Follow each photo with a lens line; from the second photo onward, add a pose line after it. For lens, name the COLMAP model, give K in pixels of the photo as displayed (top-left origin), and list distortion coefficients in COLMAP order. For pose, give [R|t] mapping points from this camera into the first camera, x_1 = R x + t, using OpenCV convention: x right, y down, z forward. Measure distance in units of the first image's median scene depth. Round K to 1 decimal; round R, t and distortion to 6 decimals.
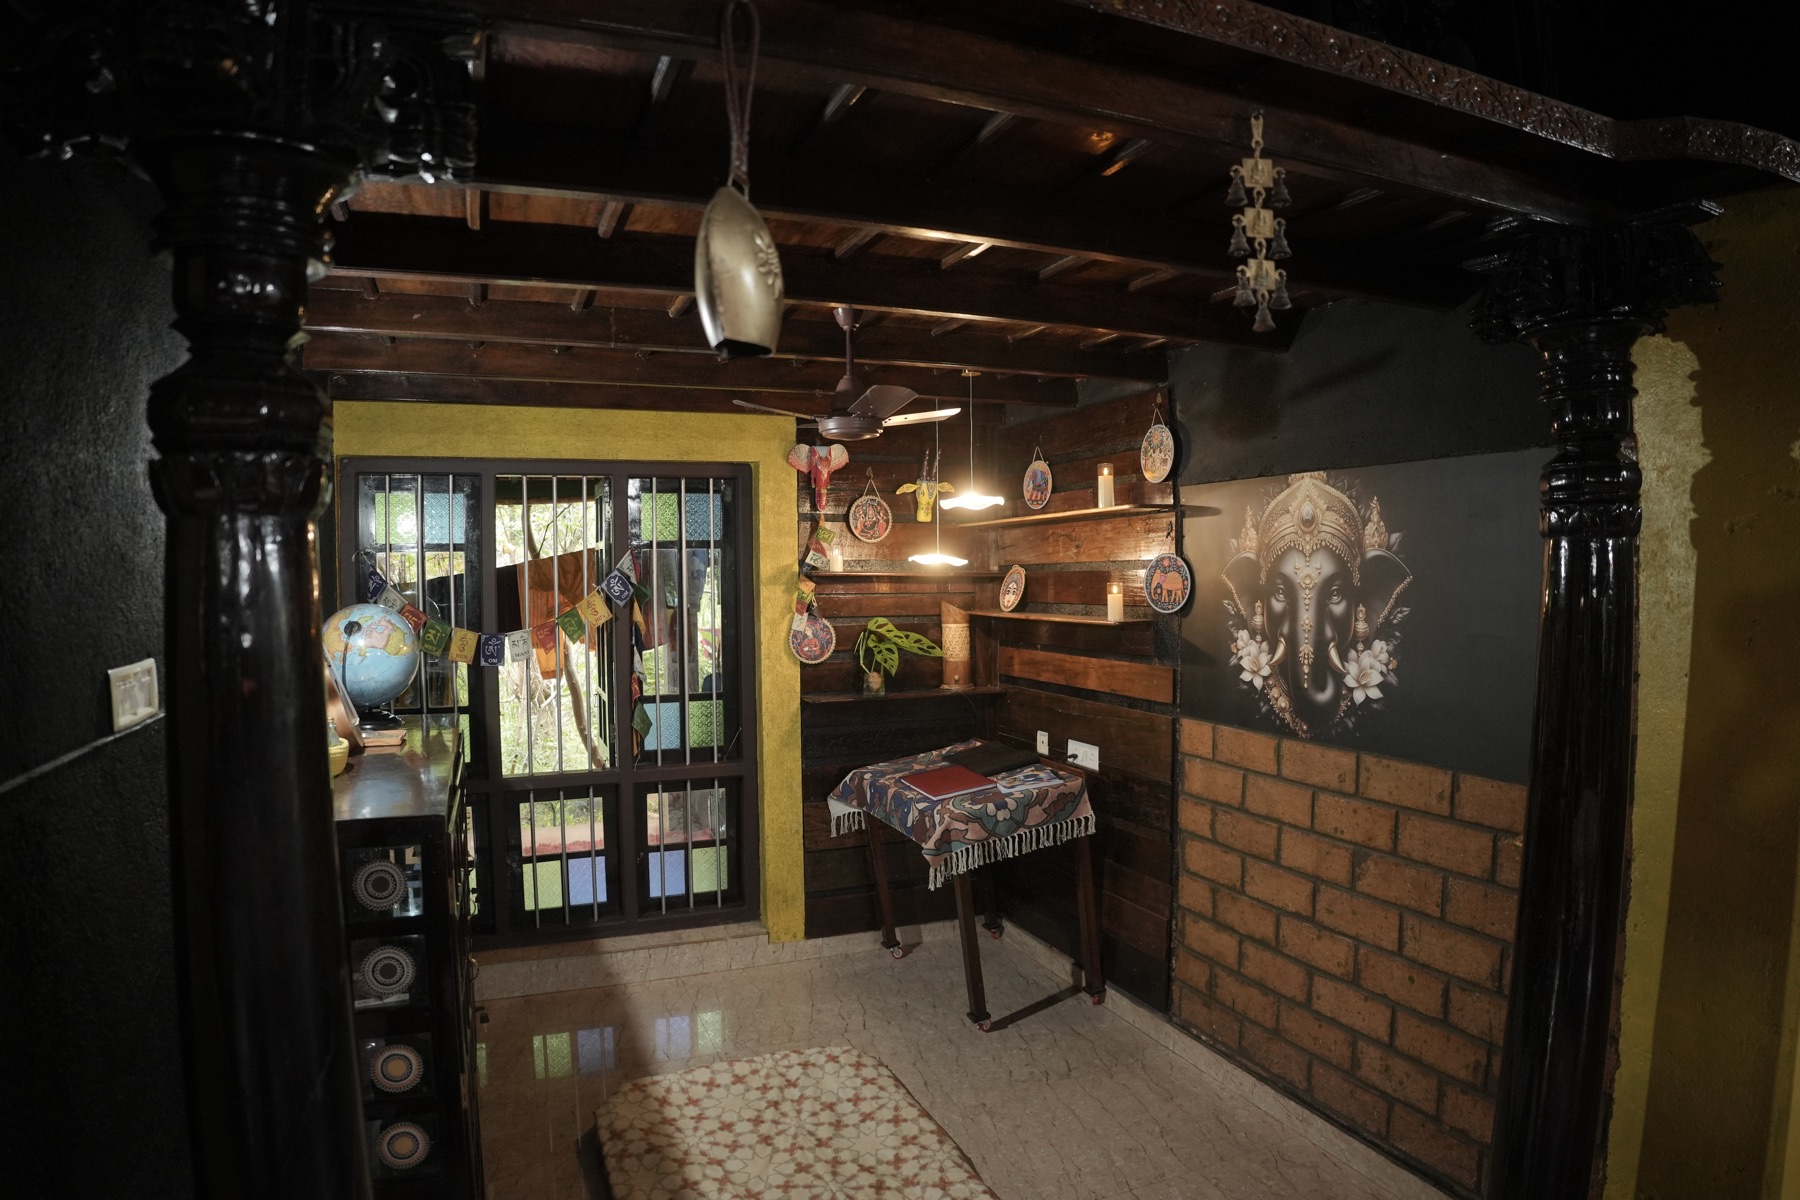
lens RADIAL K [[1047.4, 0, 900.0], [0, 1047.4, 600.0], [0, 0, 1]] dist [-0.156813, 0.045646]
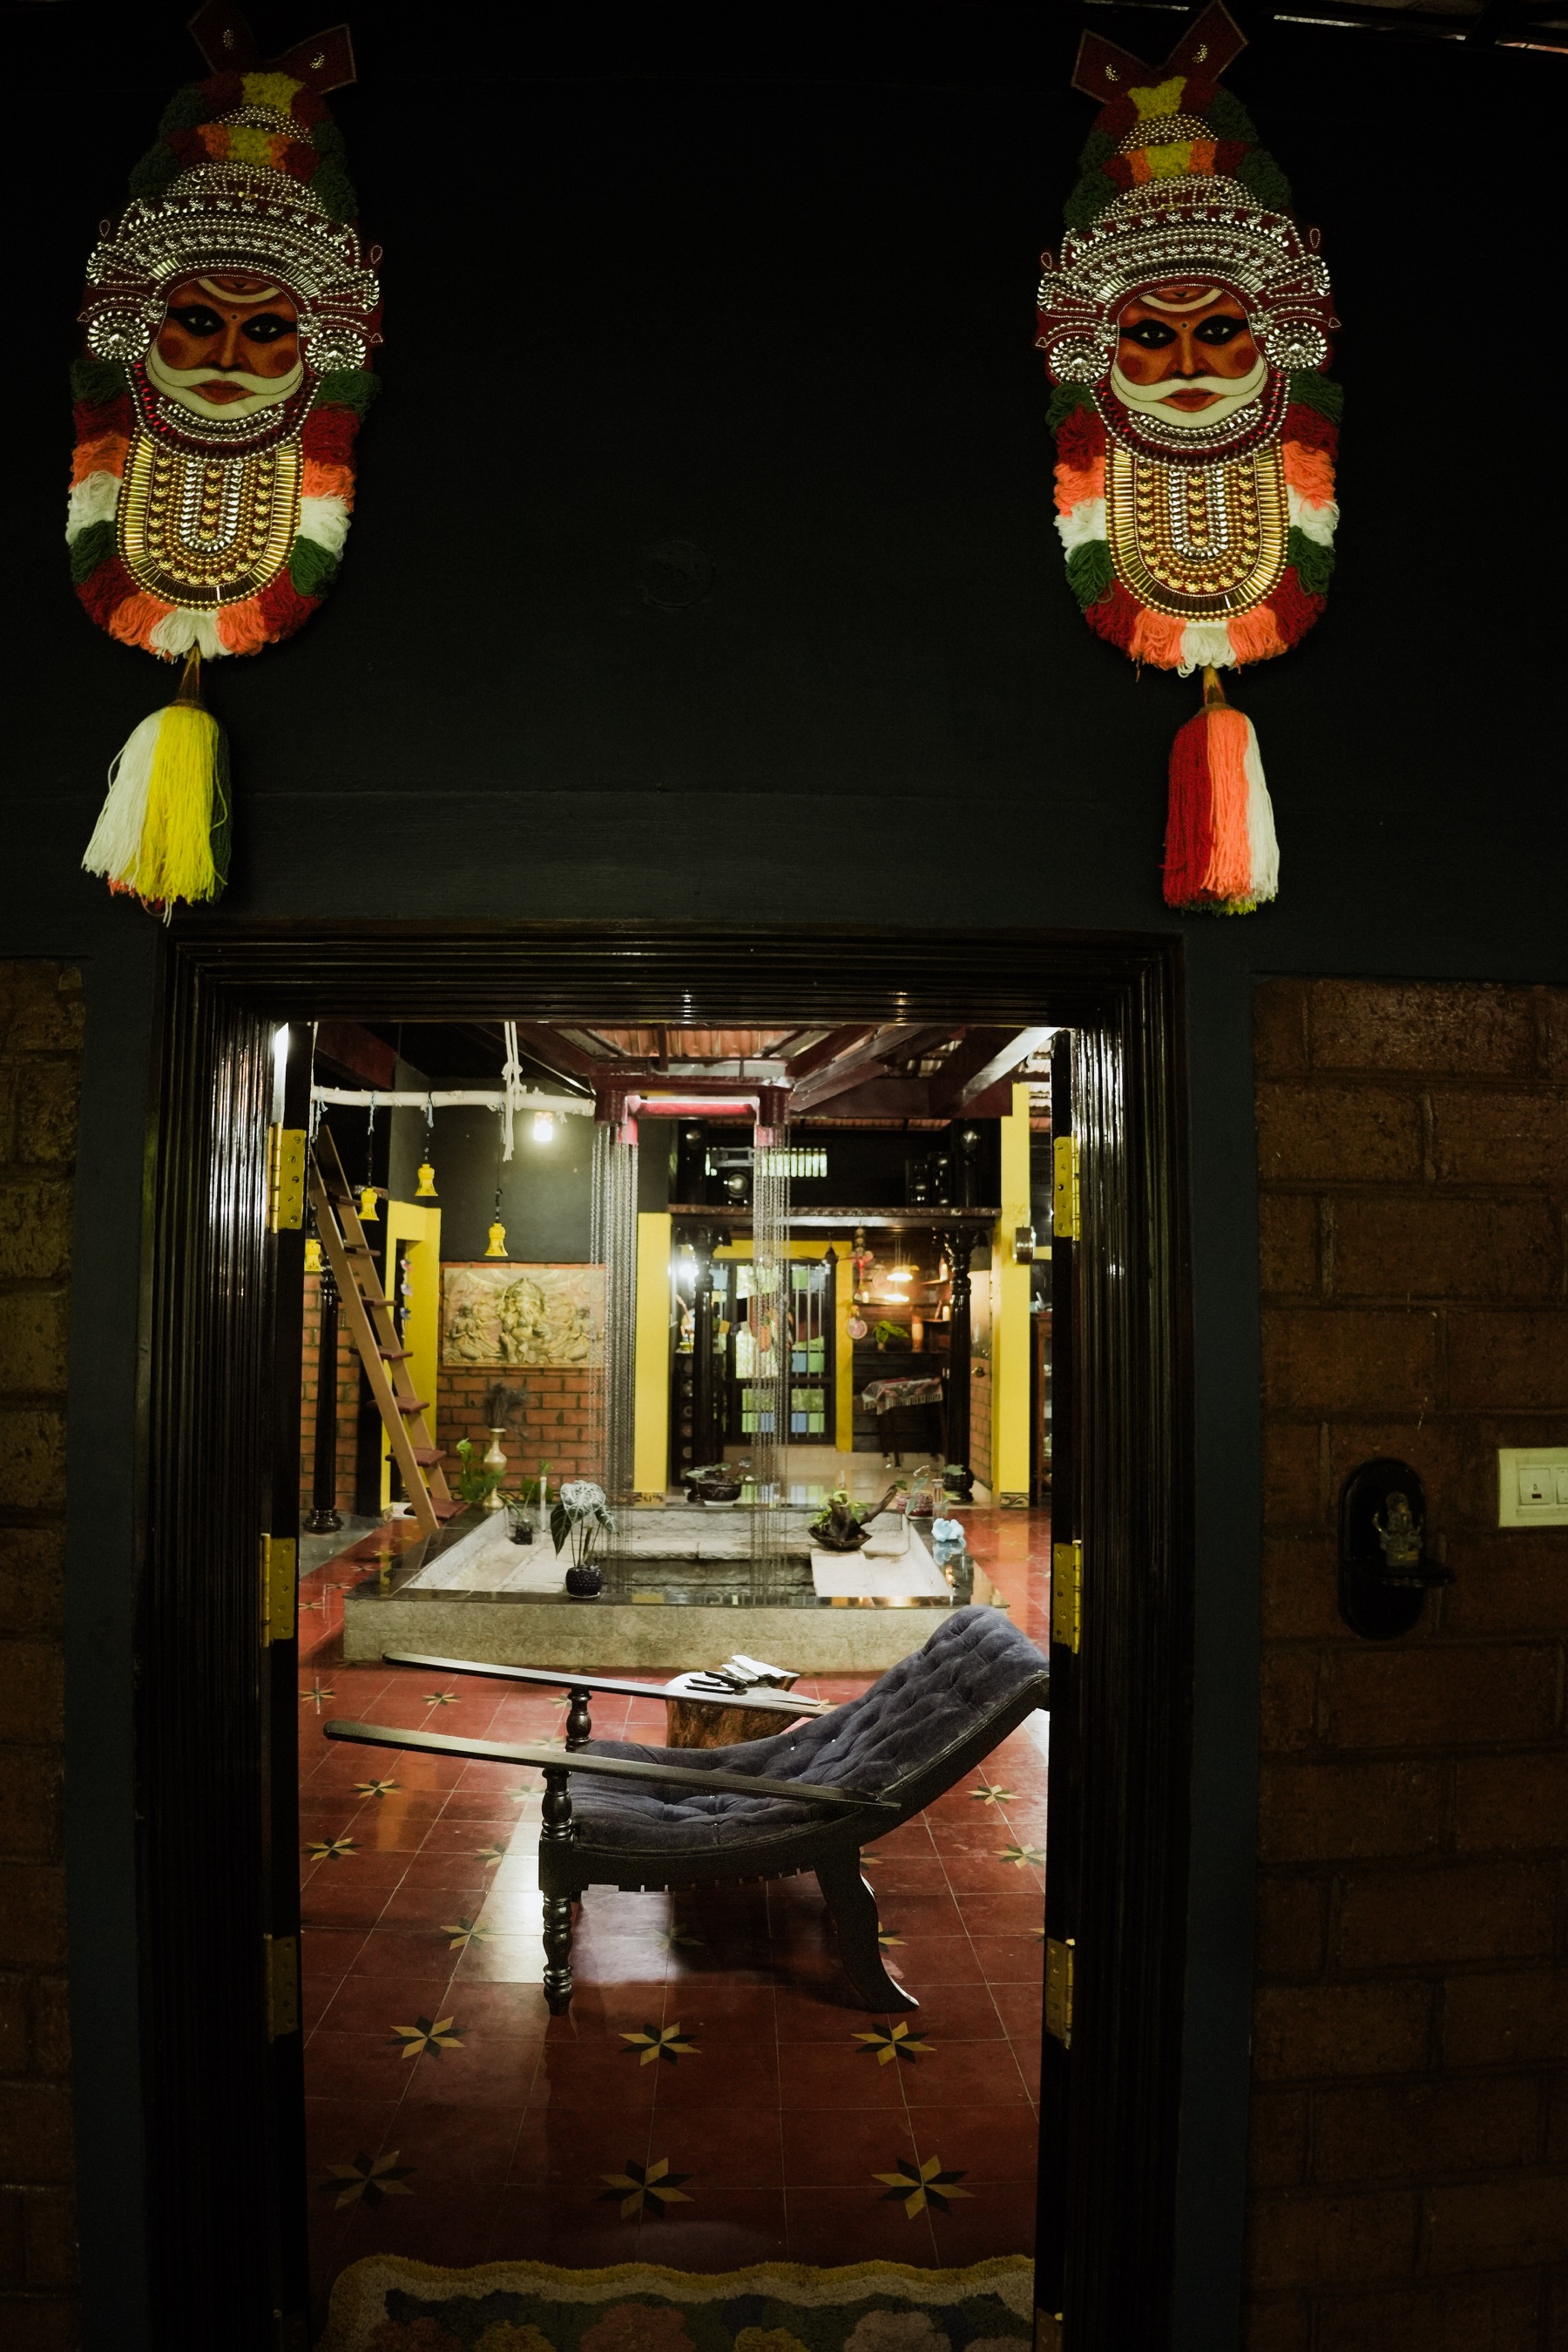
lens RADIAL K [[1368.6, 0, 776.3], [0, 1368.6, 1183.9], [0, 0, 1]] dist [-0.156813, 0.045646]
pose [[0.934033, -0.015680, -0.356842, 0.923064], [-0.025507, 0.993557, -0.110423, 0.060506], [0.356274, 0.112241, 0.927616, -2.174598]]
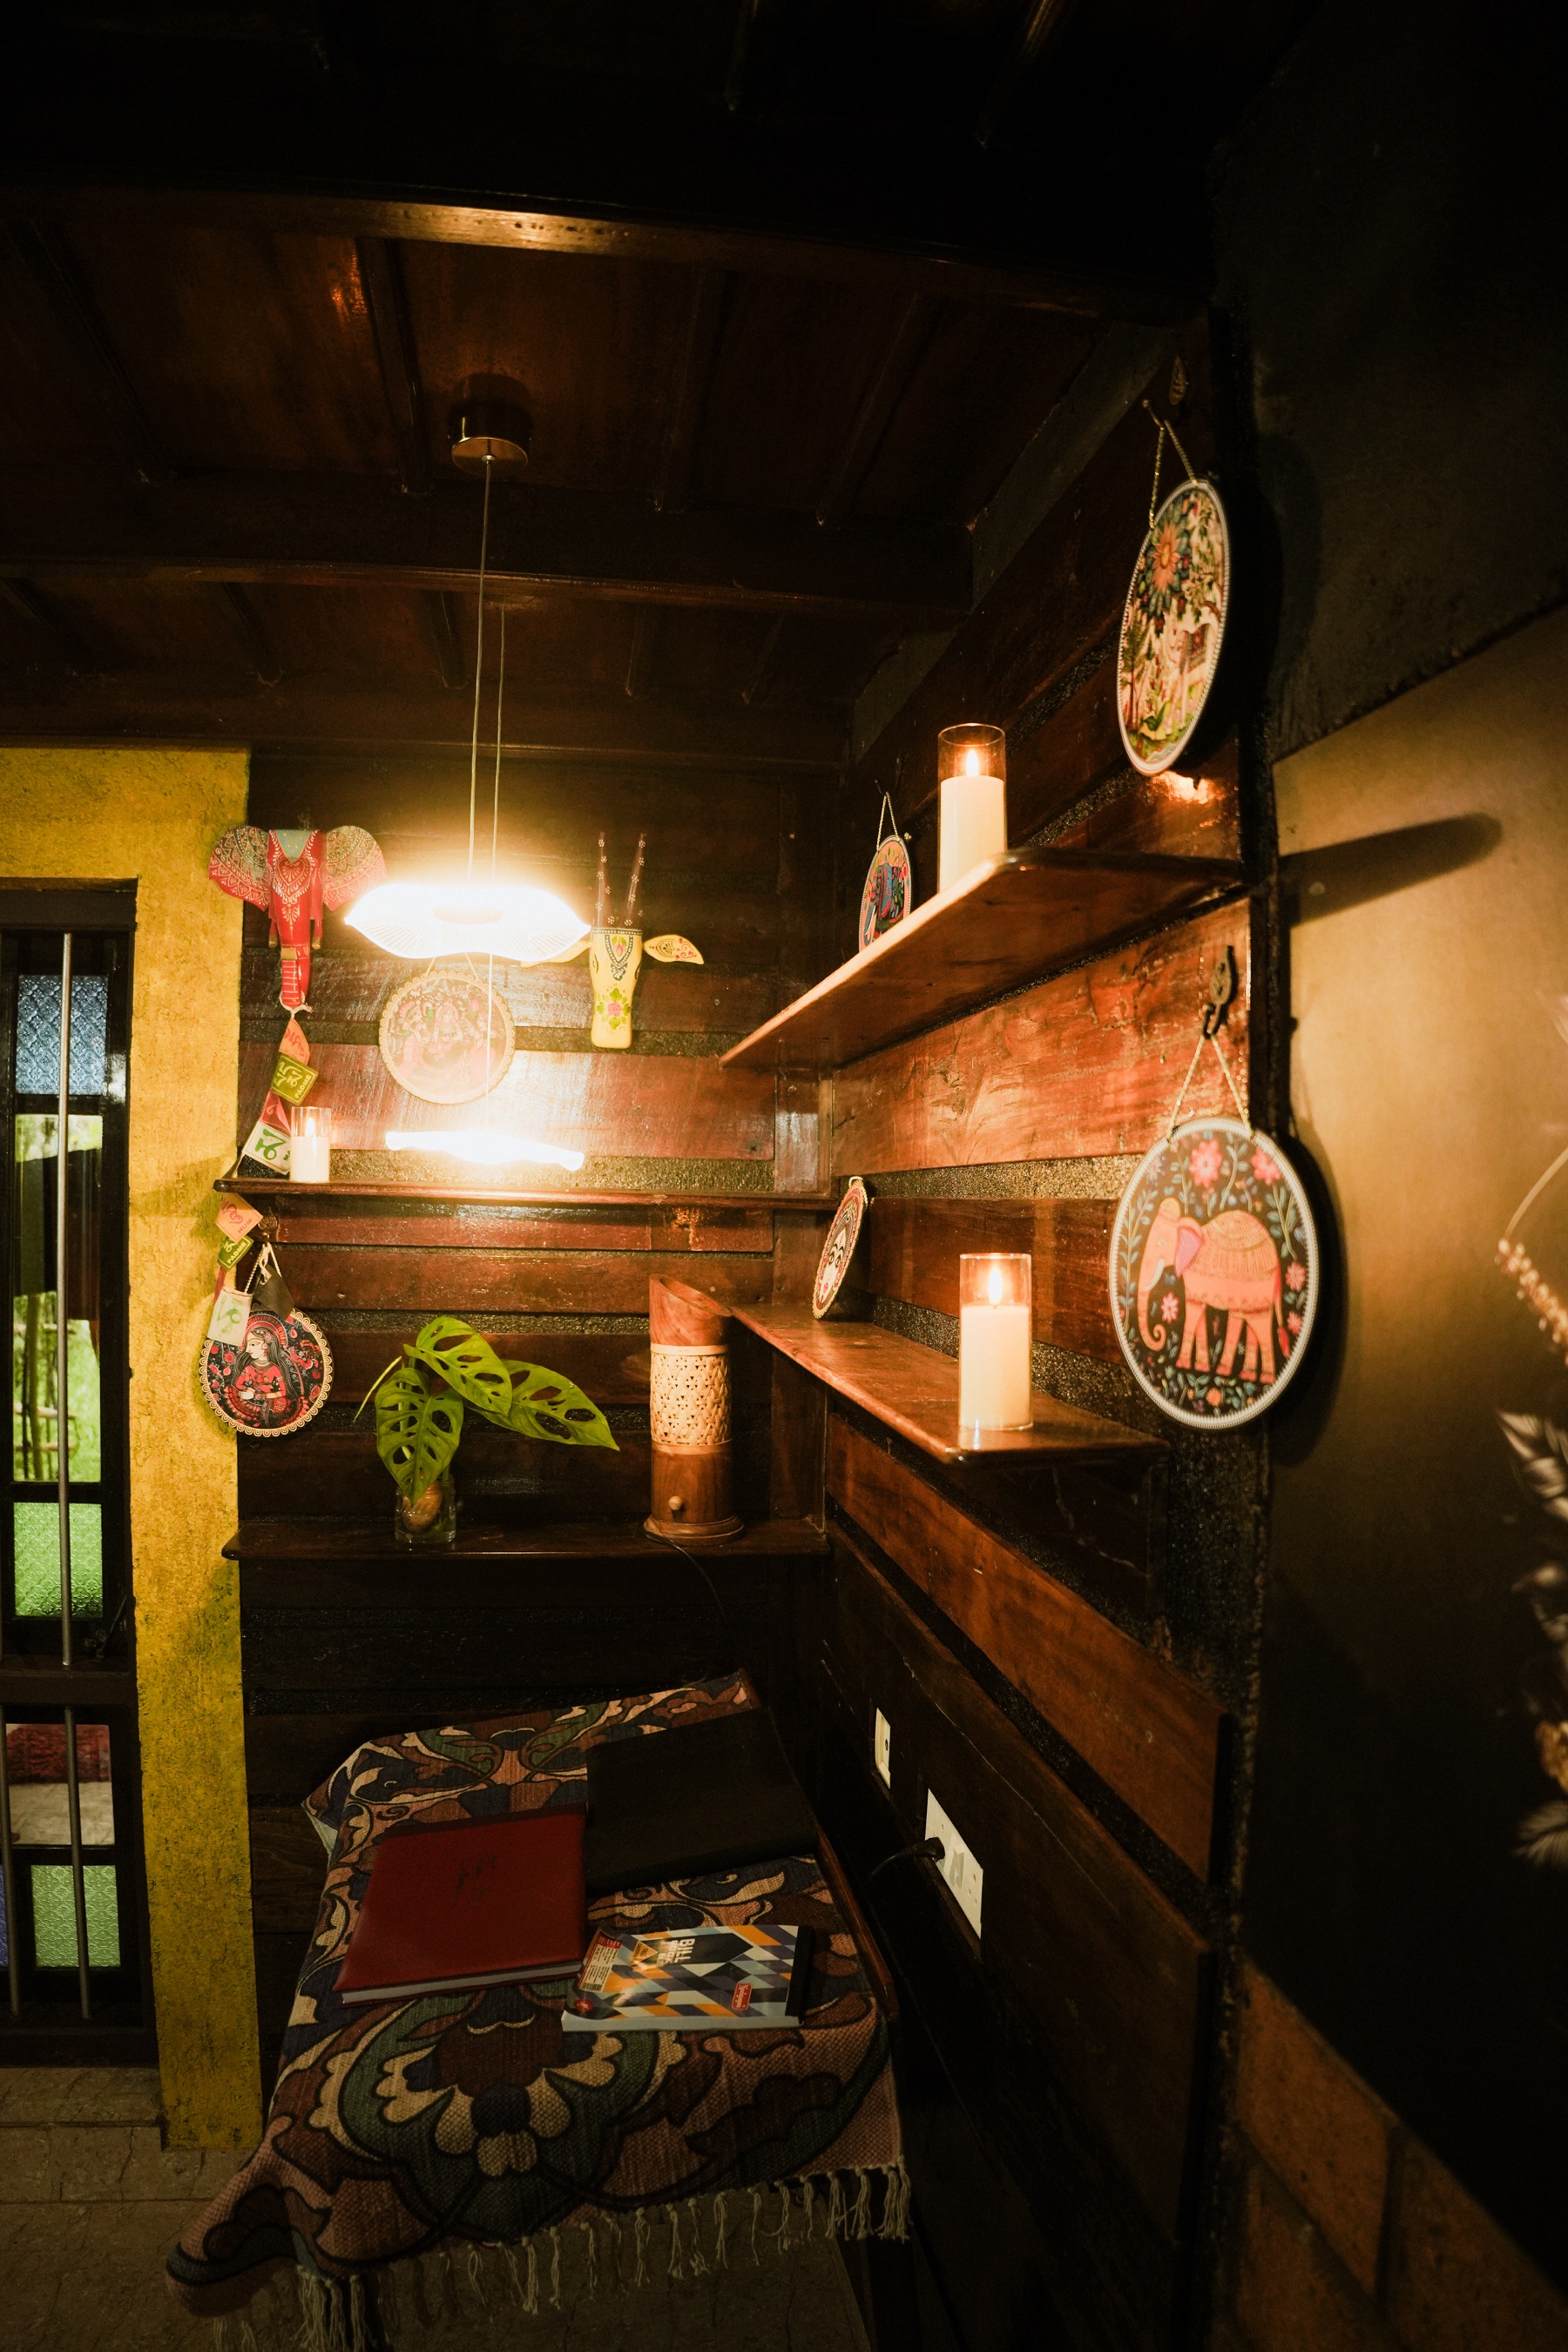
lens RADIAL K [[1368.6, 0, 776.3], [0, 1368.6, 1183.9], [0, 0, 1]] dist [-0.156813, 0.045646]
pose [[0.972615, 0.025126, -0.231059, 0.193929], [-0.032920, 0.999010, -0.029935, -0.018202], [0.230078, 0.036721, 0.972479, 0.604383]]
